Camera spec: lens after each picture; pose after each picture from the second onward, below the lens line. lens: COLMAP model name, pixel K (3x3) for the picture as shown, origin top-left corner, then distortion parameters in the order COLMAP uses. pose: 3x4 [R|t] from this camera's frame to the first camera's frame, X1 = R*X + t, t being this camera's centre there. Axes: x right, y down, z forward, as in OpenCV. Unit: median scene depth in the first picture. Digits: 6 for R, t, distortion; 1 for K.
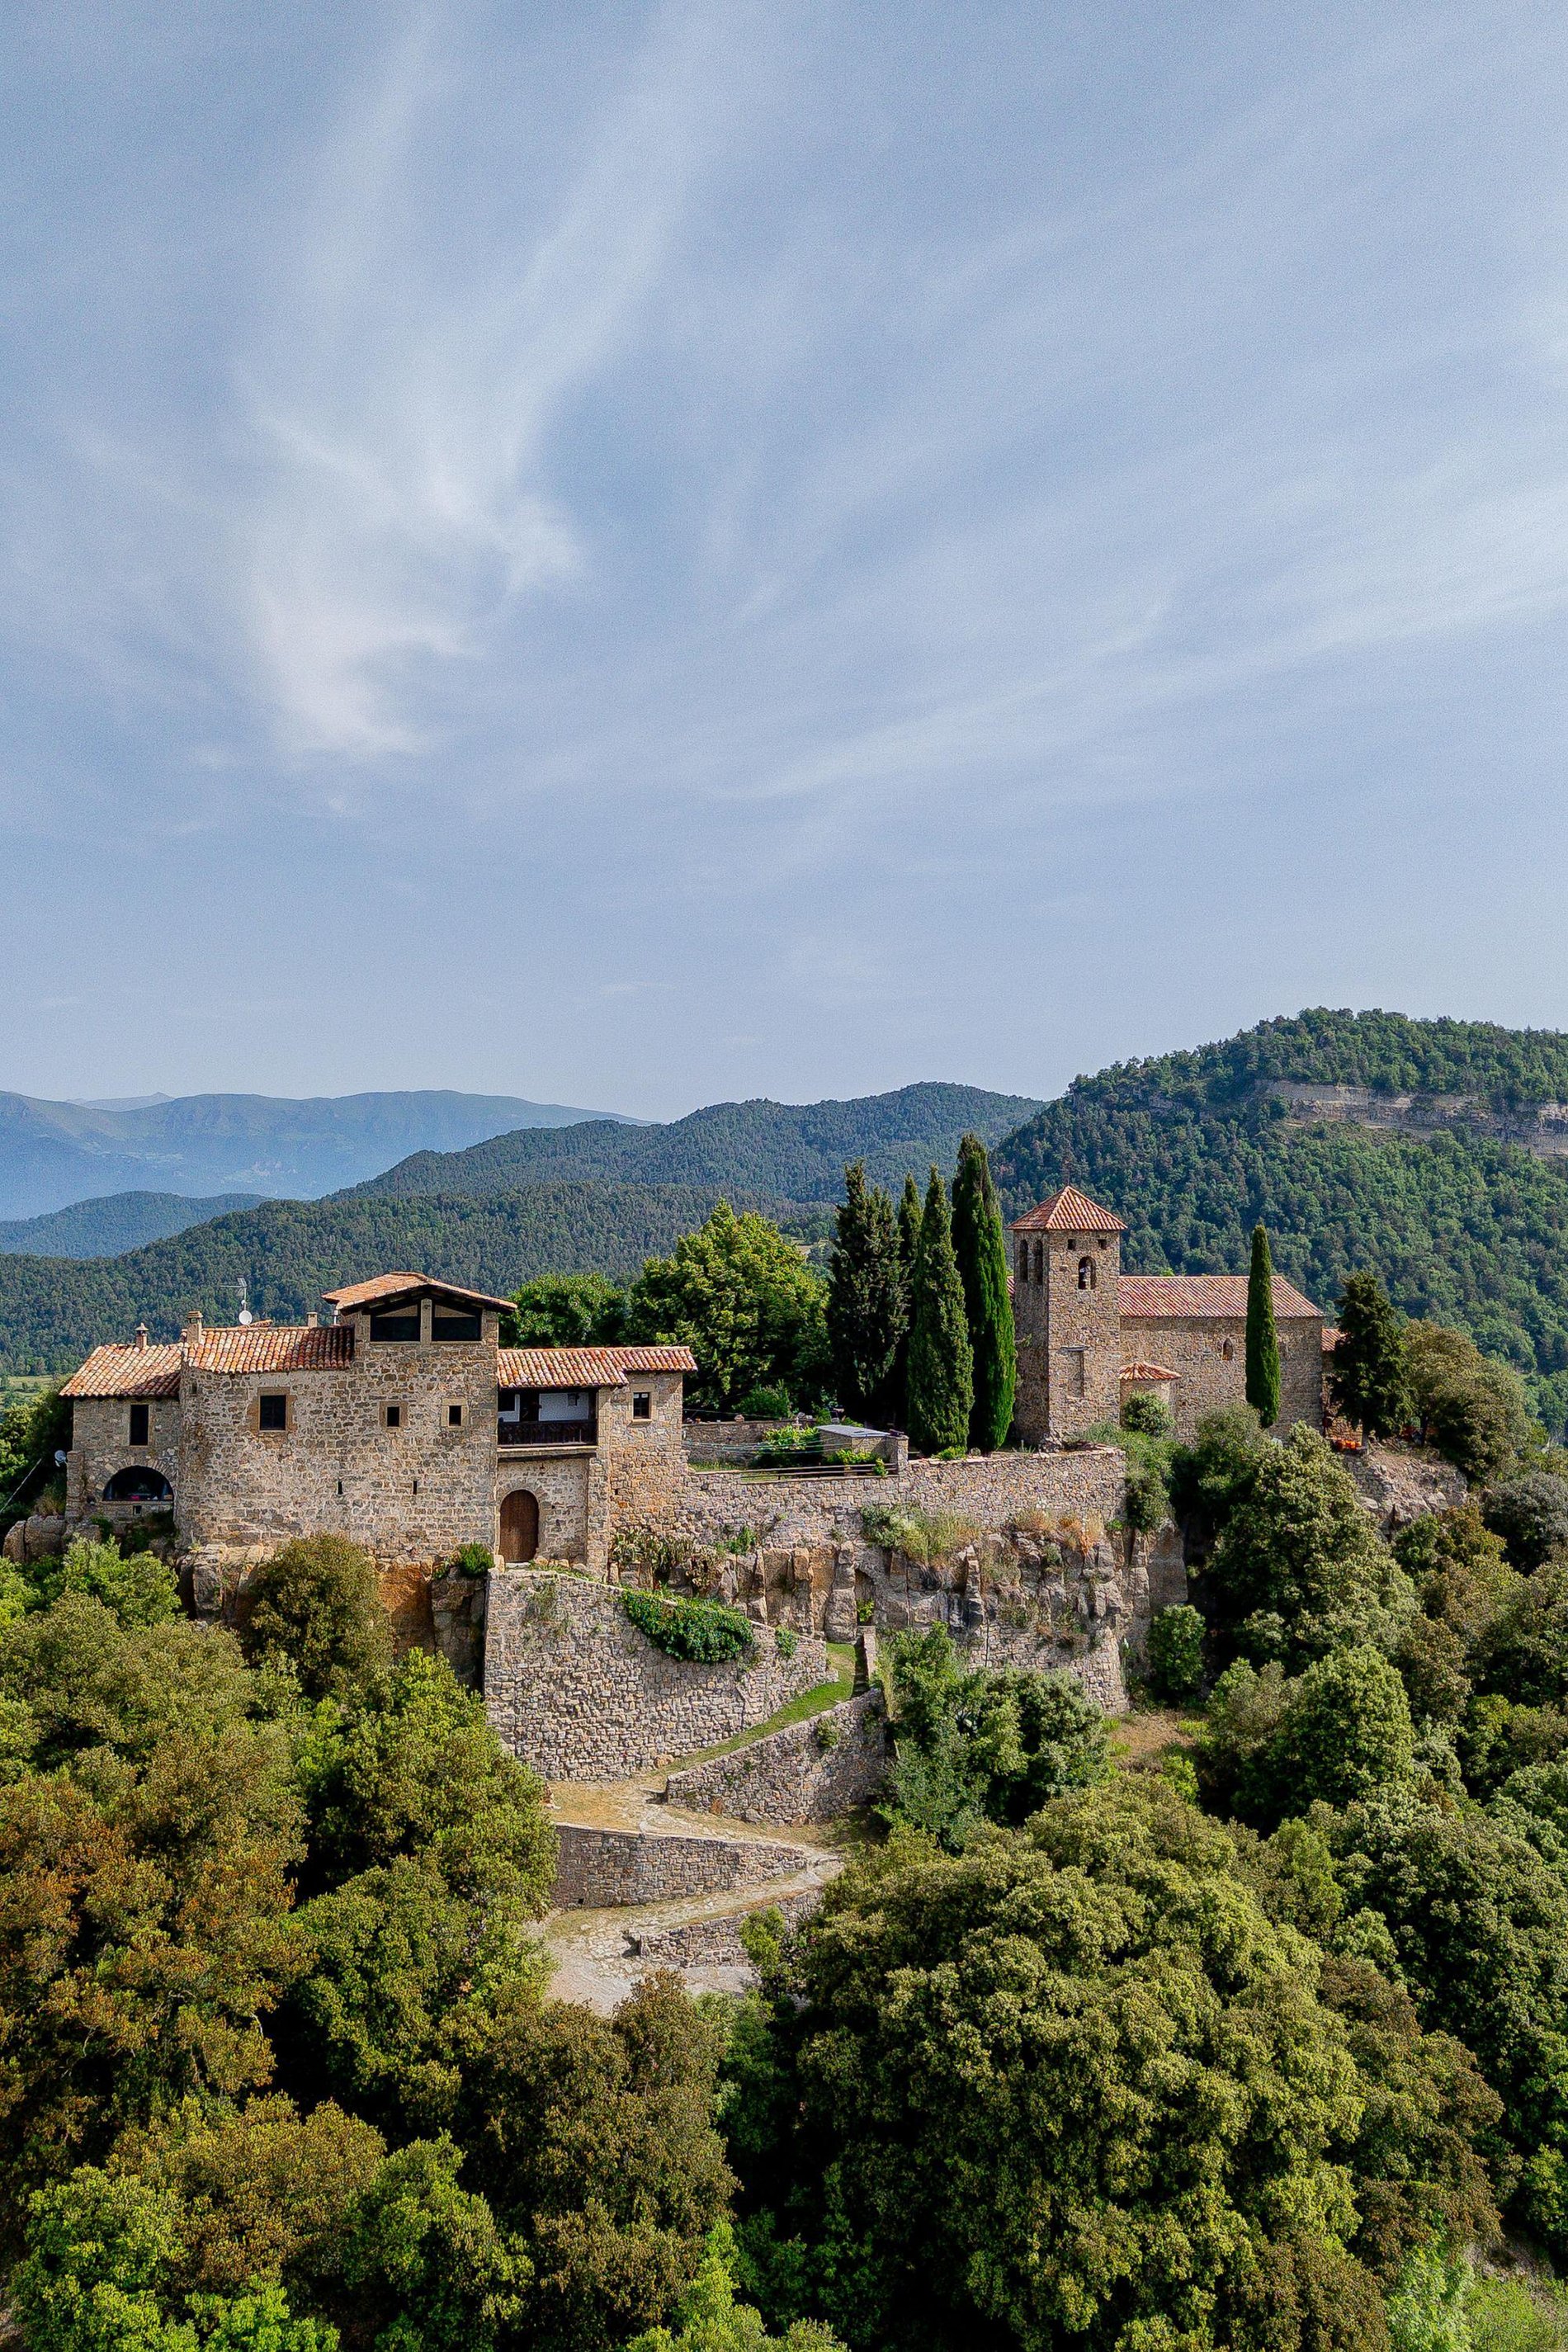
lens RADIAL K [[2053.5, 0, 784.5], [0, 2053.5, 1170.5], [0, 0, 1]] dist [0.083102, -0.056758]
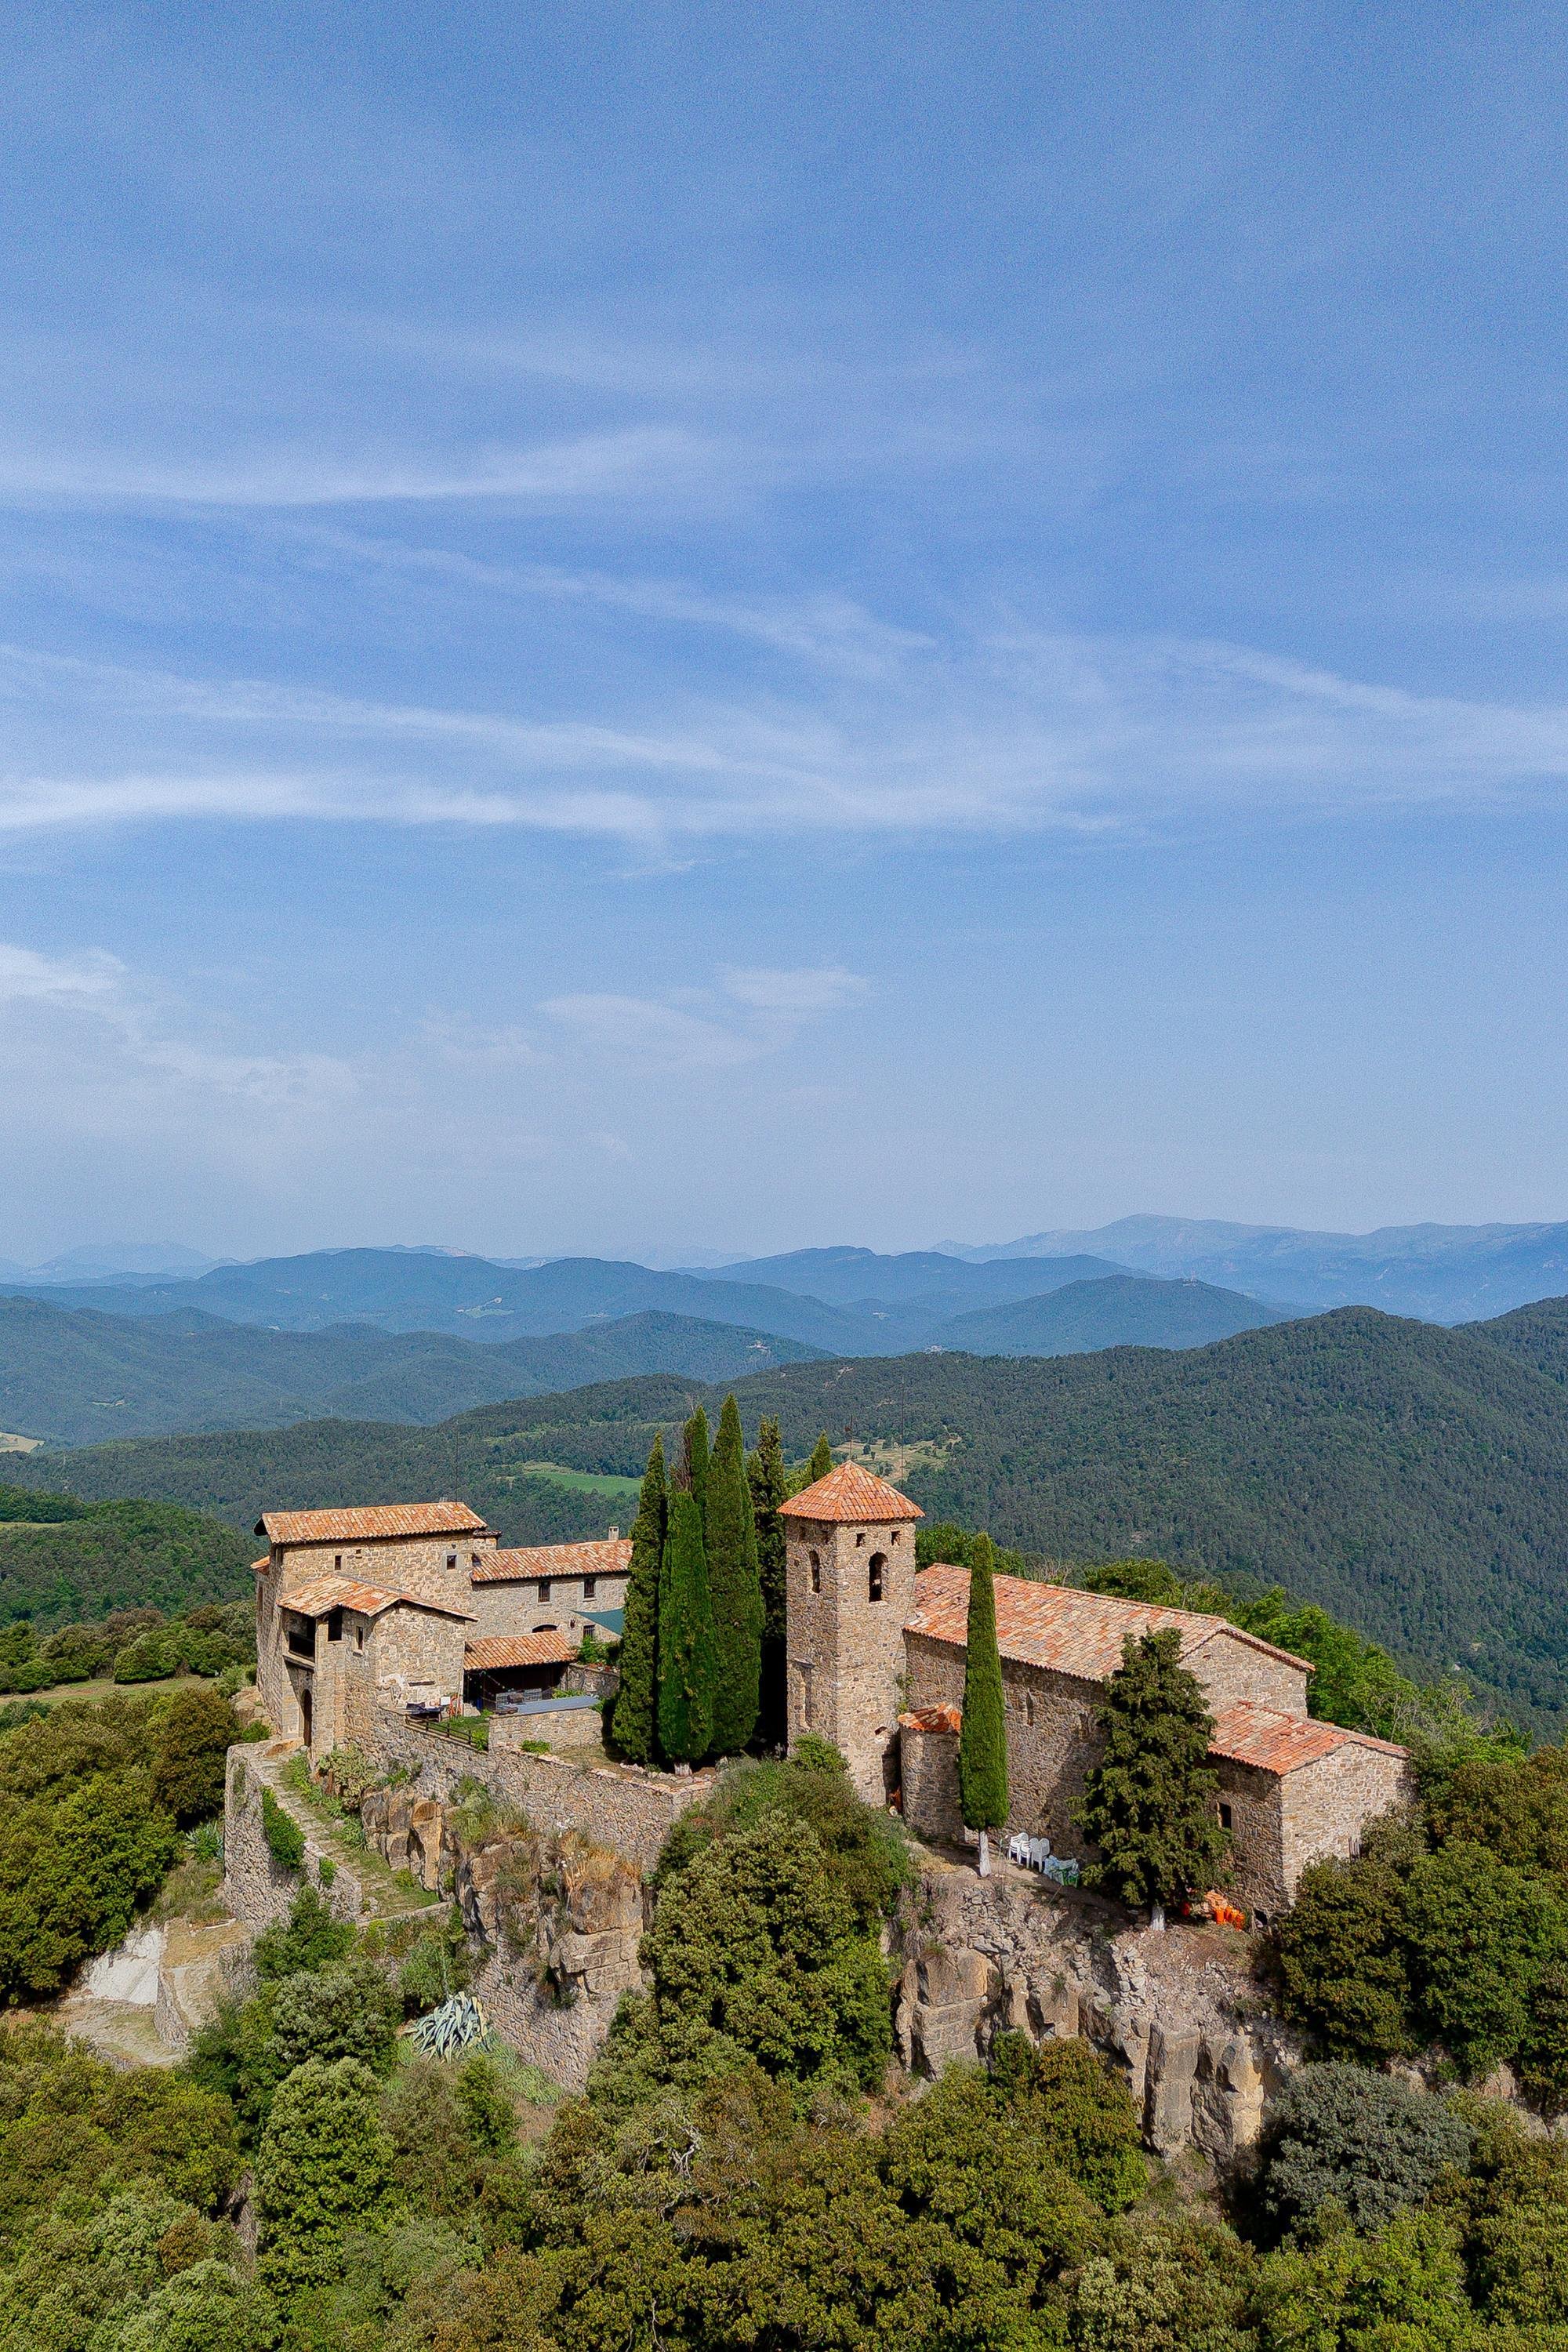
lens RADIAL K [[2053.5, 0, 783.4], [0, 2053.5, 1170.9], [0, 0, 1]] dist [0.083102, -0.056758]
pose [[0.188789, -0.071992, -0.979375, 0.956925], [0.032334, 0.997224, -0.067072, -0.054156], [0.981485, -0.019004, 0.190593, 0.842247]]
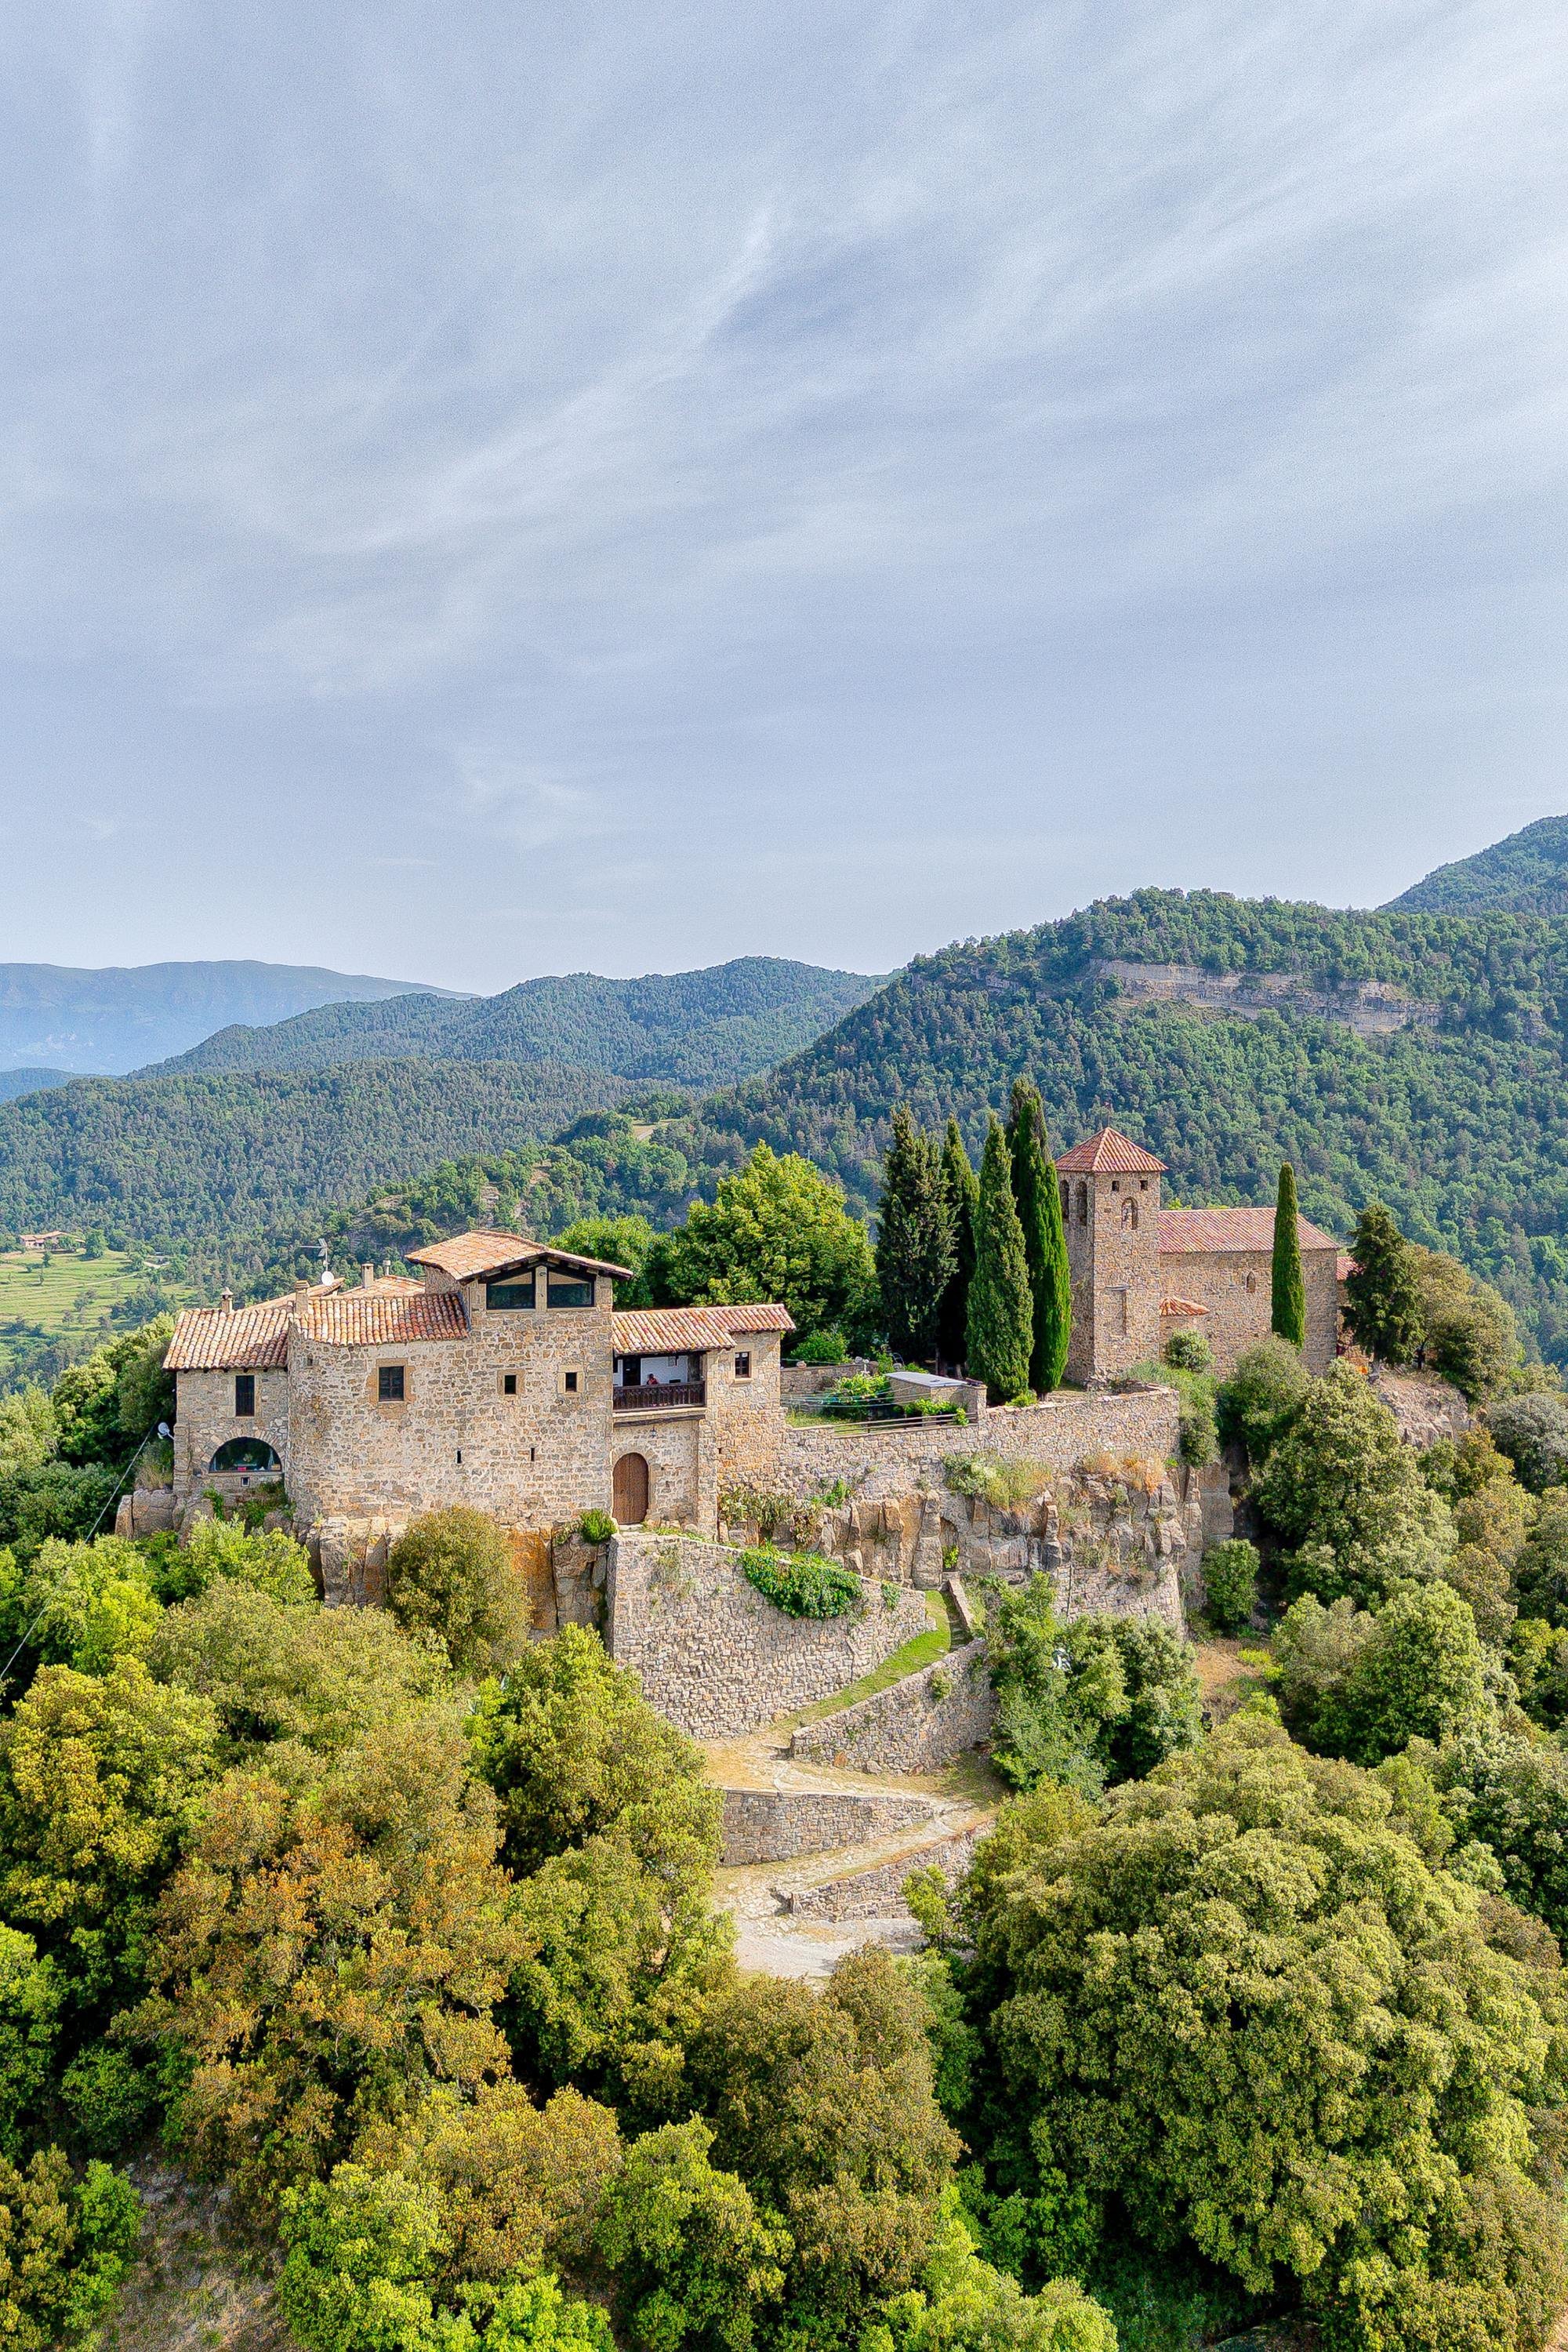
lens RADIAL K [[2053.5, 0, 783.0], [0, 2053.5, 1170.0], [0, 0, 1]] dist [0.083102, -0.056758]
pose [[0.995996, -0.008378, 0.089010, -0.114463], [0.002832, 0.998056, 0.062253, -0.035724], [-0.089358, -0.061751, 0.994083, 0.005667]]
